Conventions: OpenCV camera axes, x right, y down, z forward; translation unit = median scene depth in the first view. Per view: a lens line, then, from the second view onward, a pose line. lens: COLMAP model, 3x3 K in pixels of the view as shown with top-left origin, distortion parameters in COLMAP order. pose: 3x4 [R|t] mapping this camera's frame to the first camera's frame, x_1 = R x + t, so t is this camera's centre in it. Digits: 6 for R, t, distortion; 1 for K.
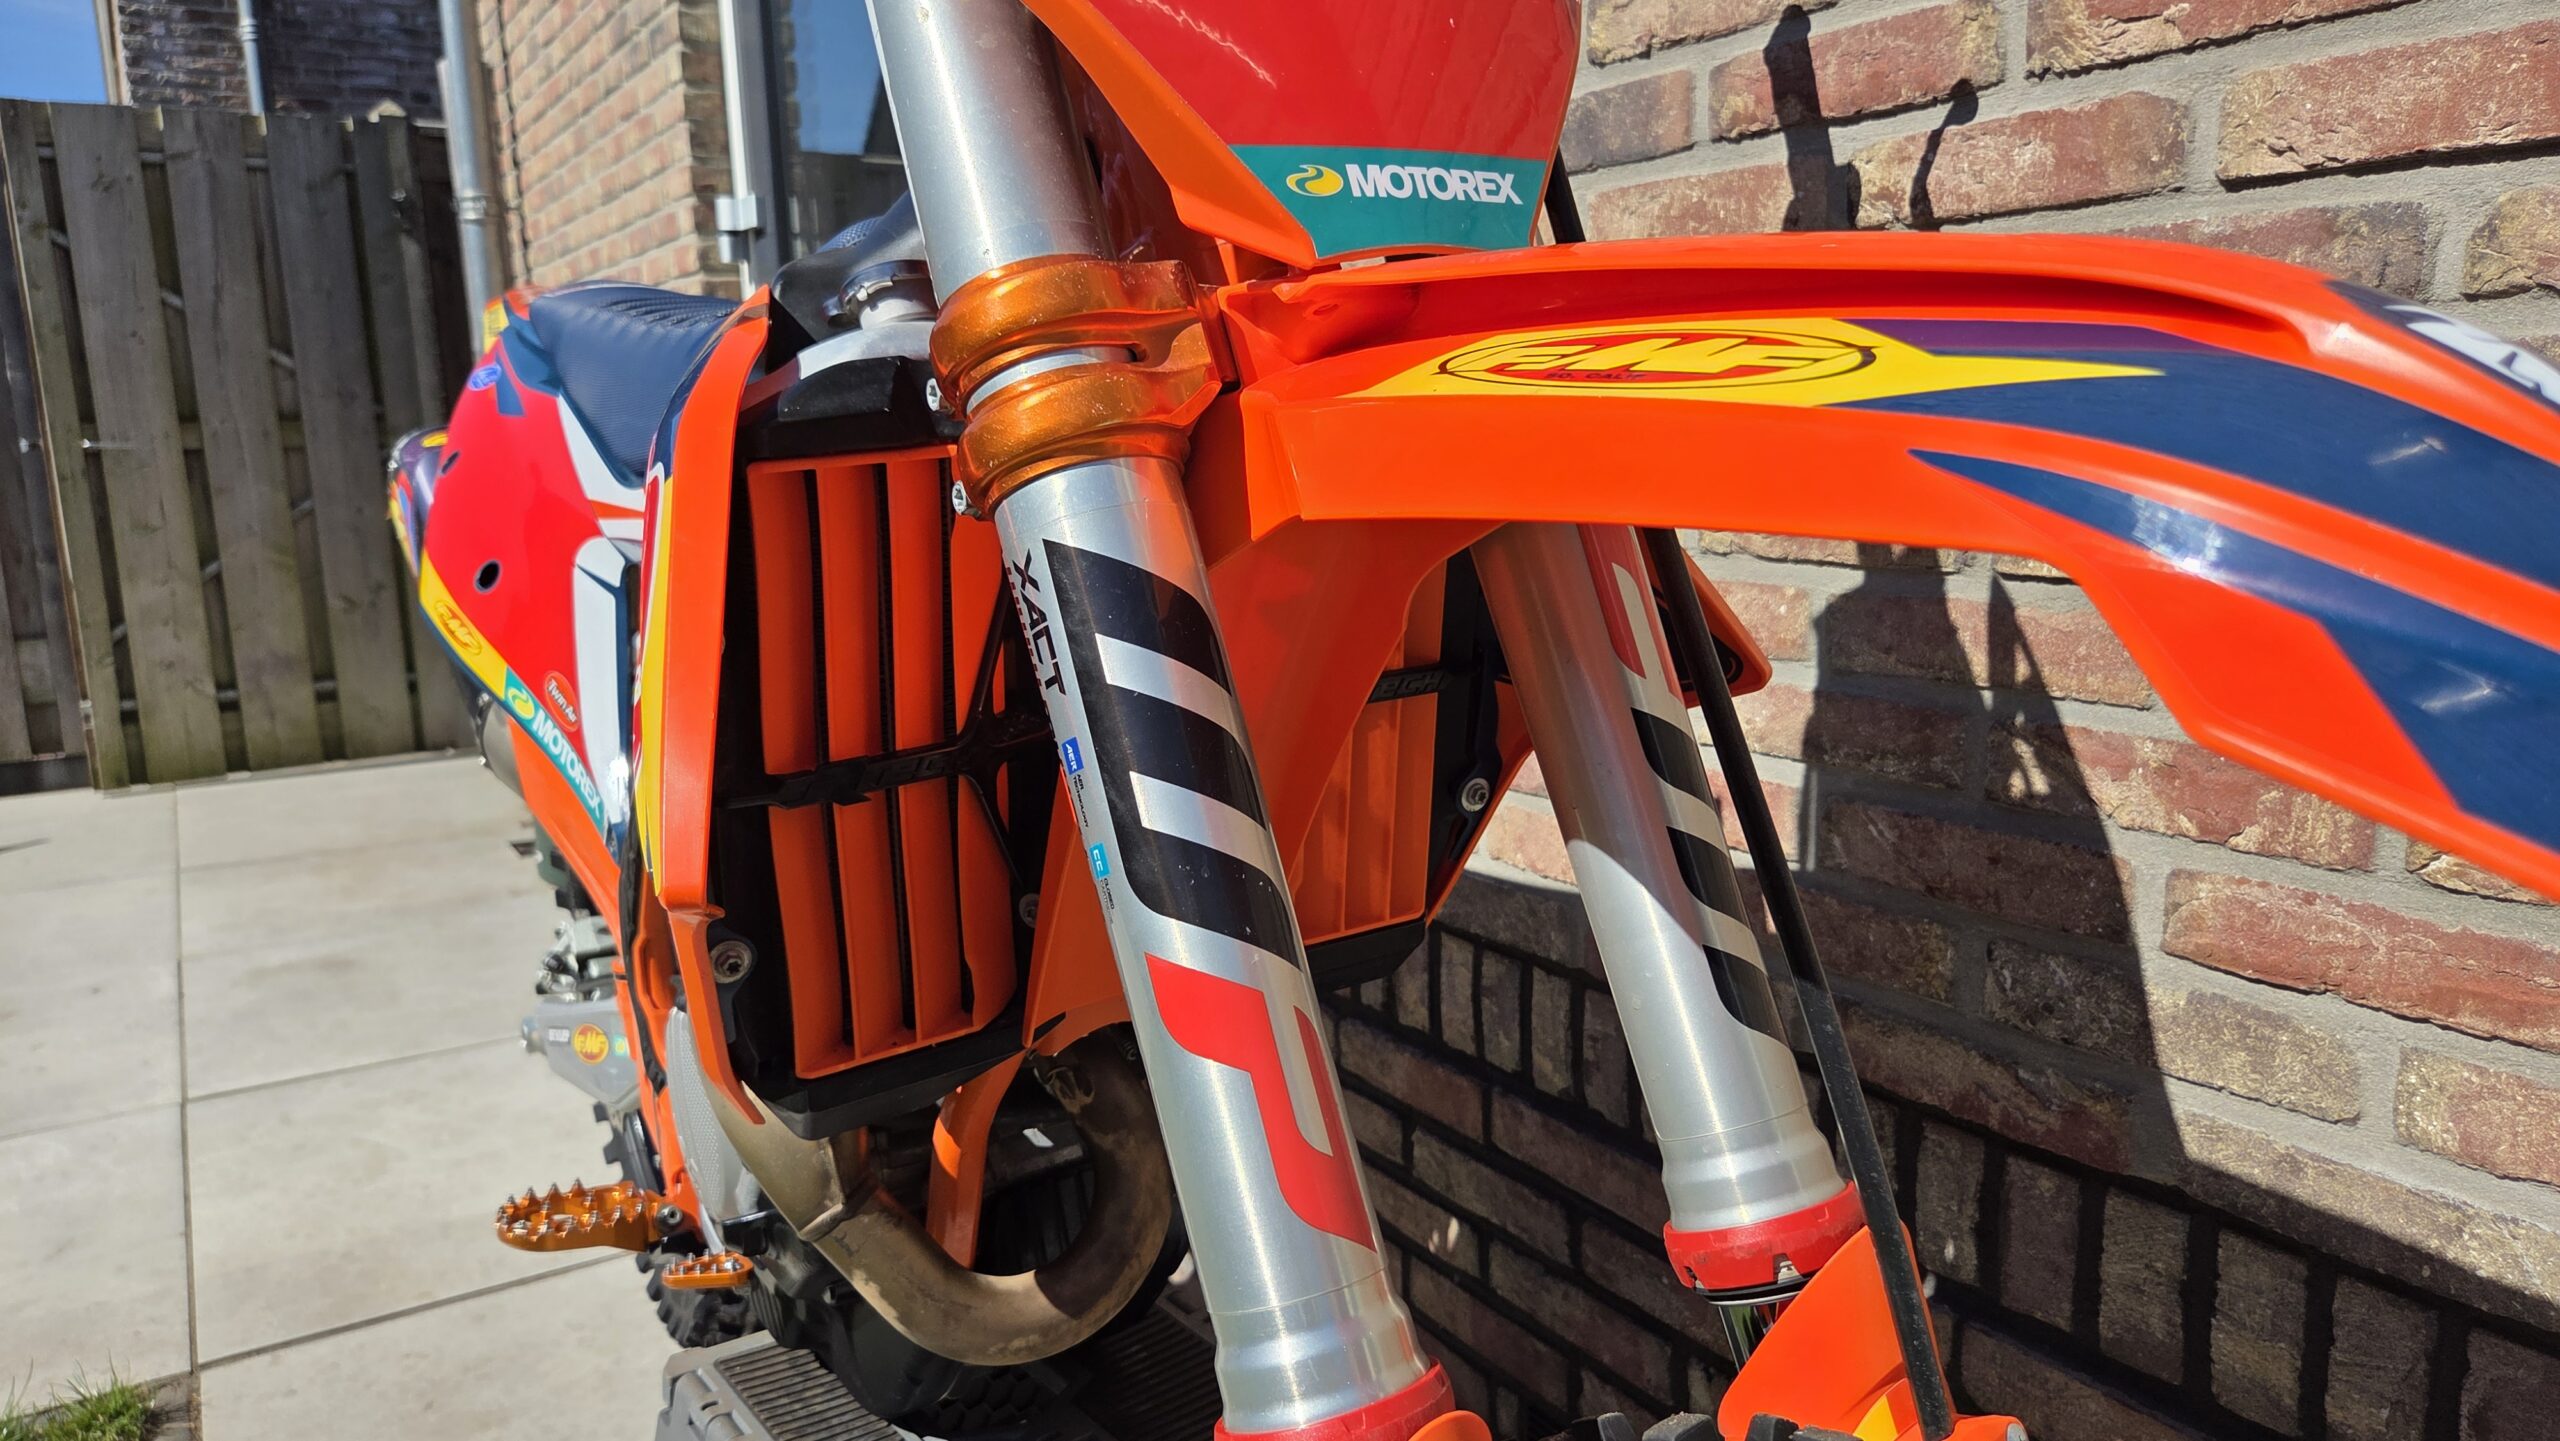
lens RADIAL K [[1728.0, 0, 1269.2], [0, 1728.0, 742.3], [0, 0, 1]] dist [0.063453, -0.055477]
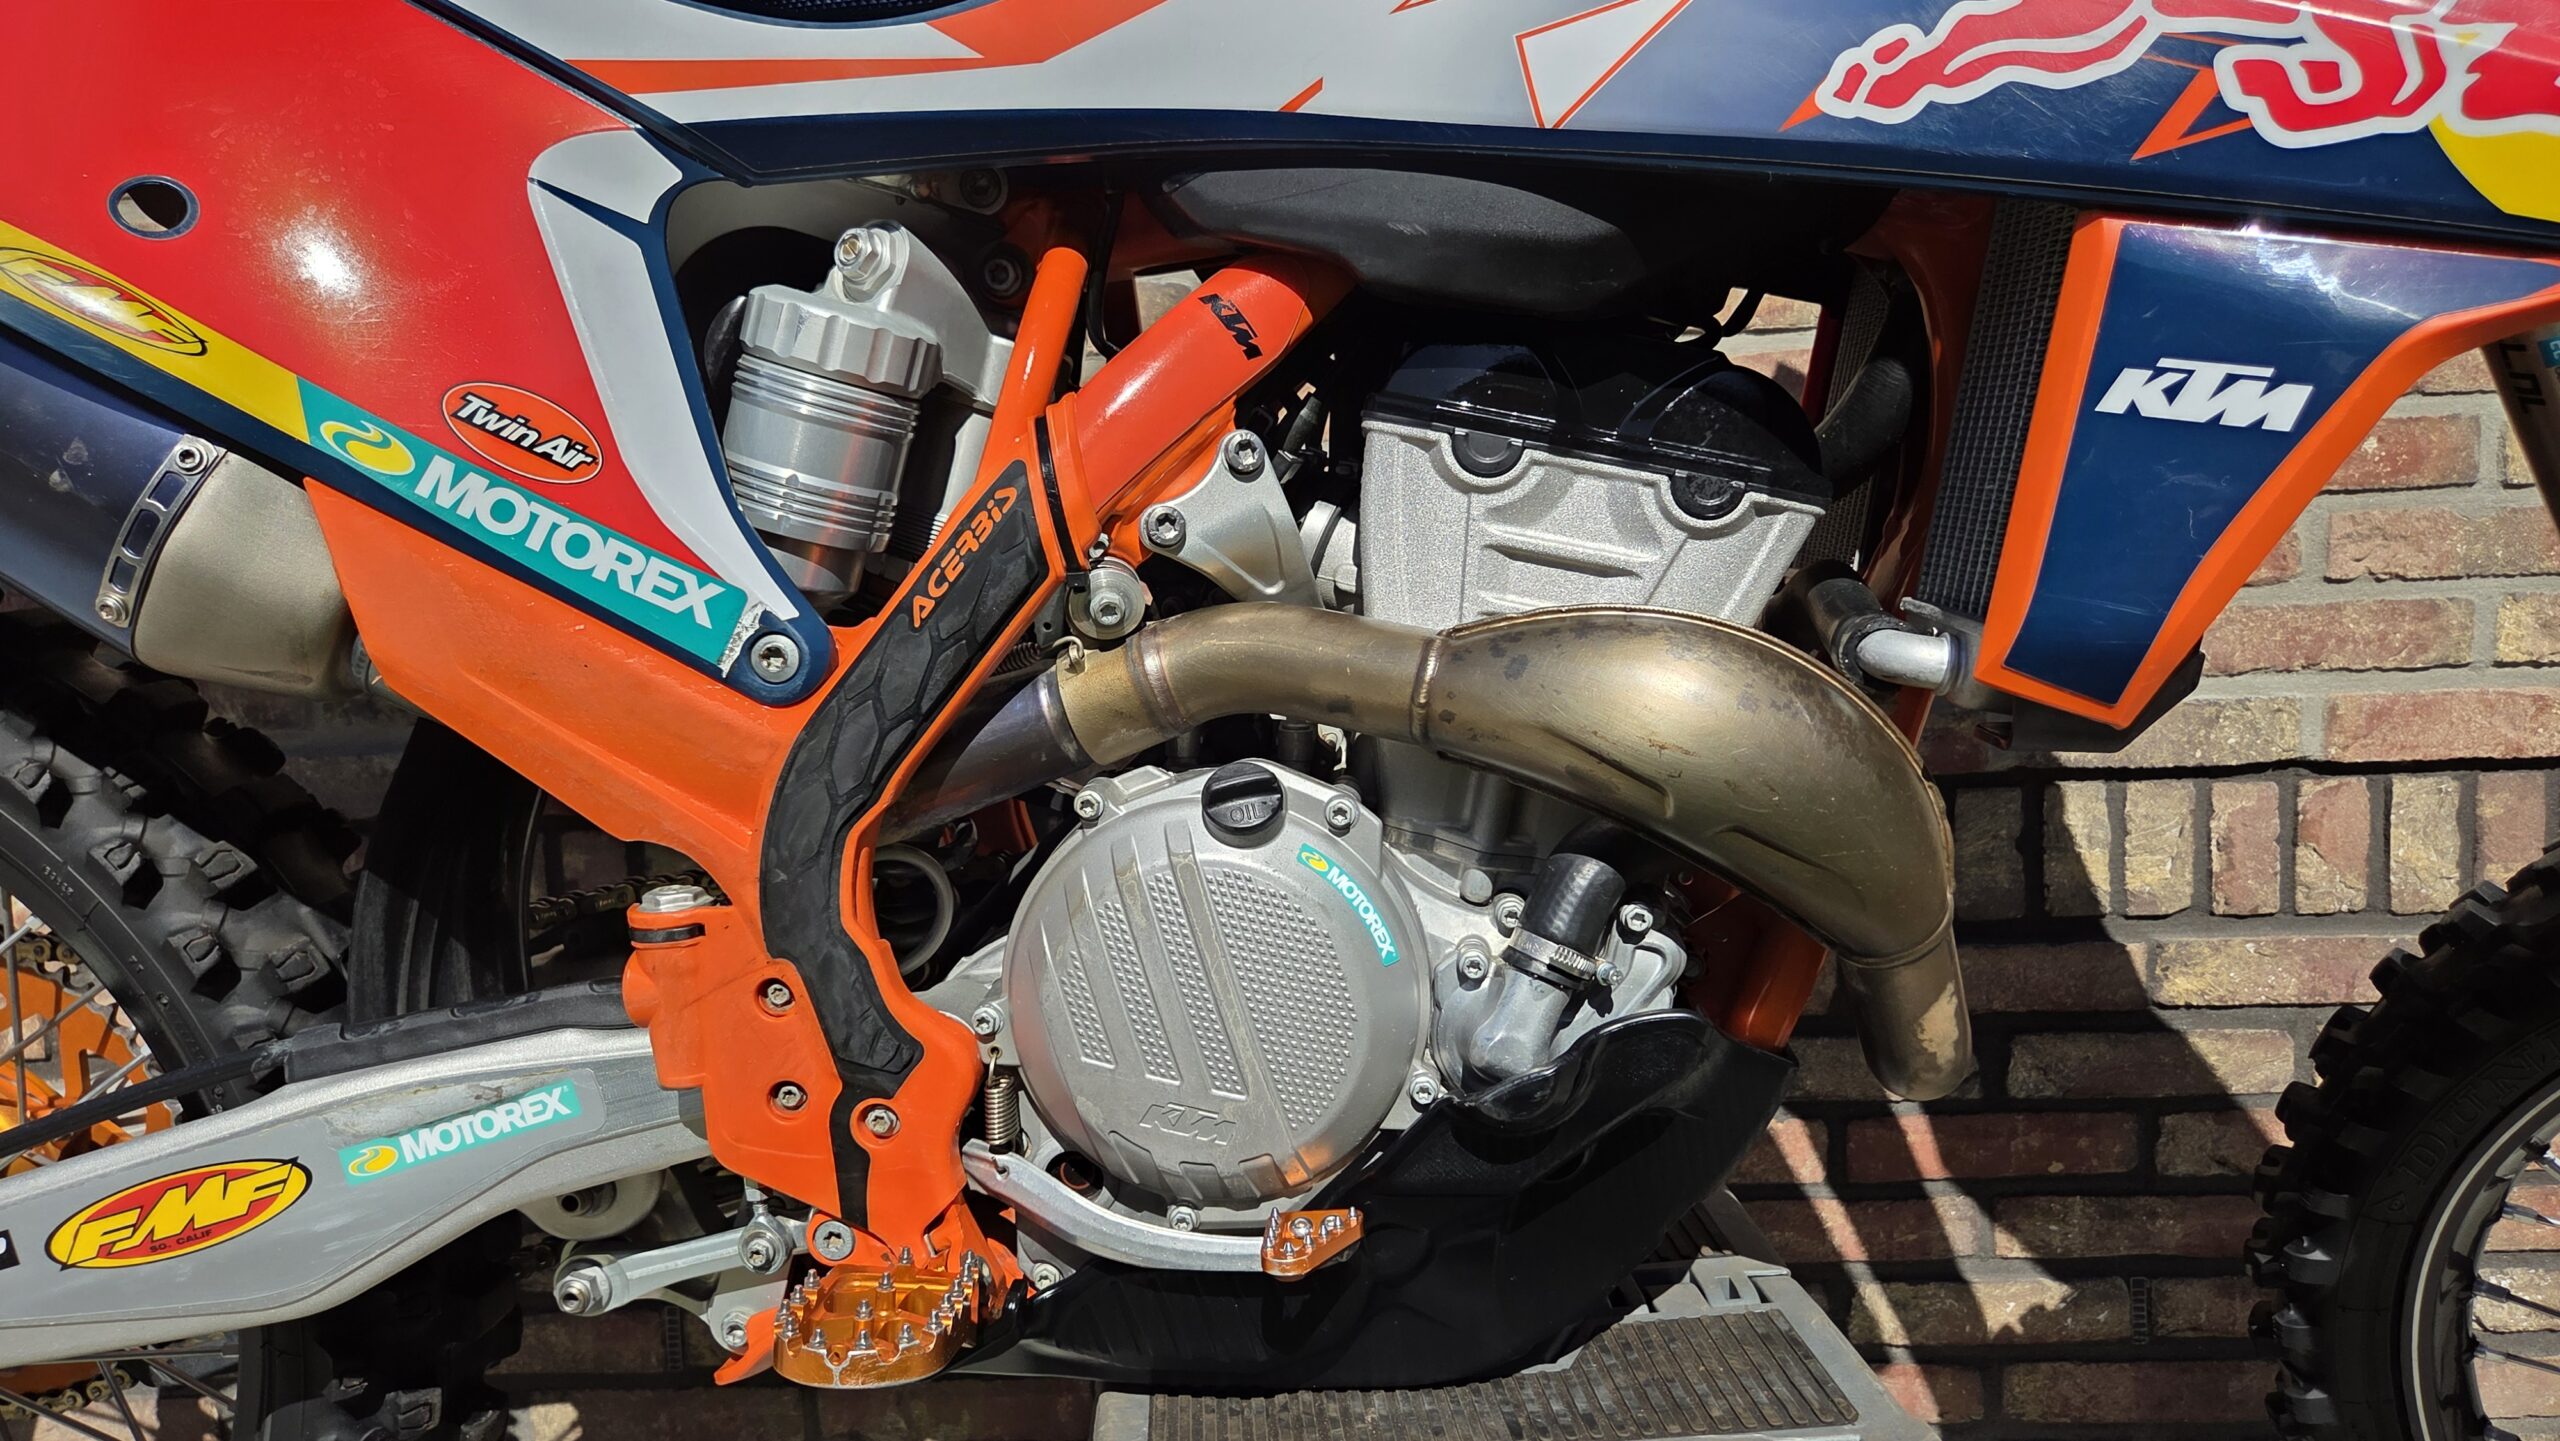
lens RADIAL K [[1730.2, 0, 1221.1], [0, 1730.2, 728.3], [0, 0, 1]] dist [0.044280, -0.038102]
pose [[0.600024, -0.075878, 0.796376, -0.870325], [0.152985, 0.988003, -0.021130, 0.134053], [-0.785218, 0.134513, 0.604433, 0.647549]]
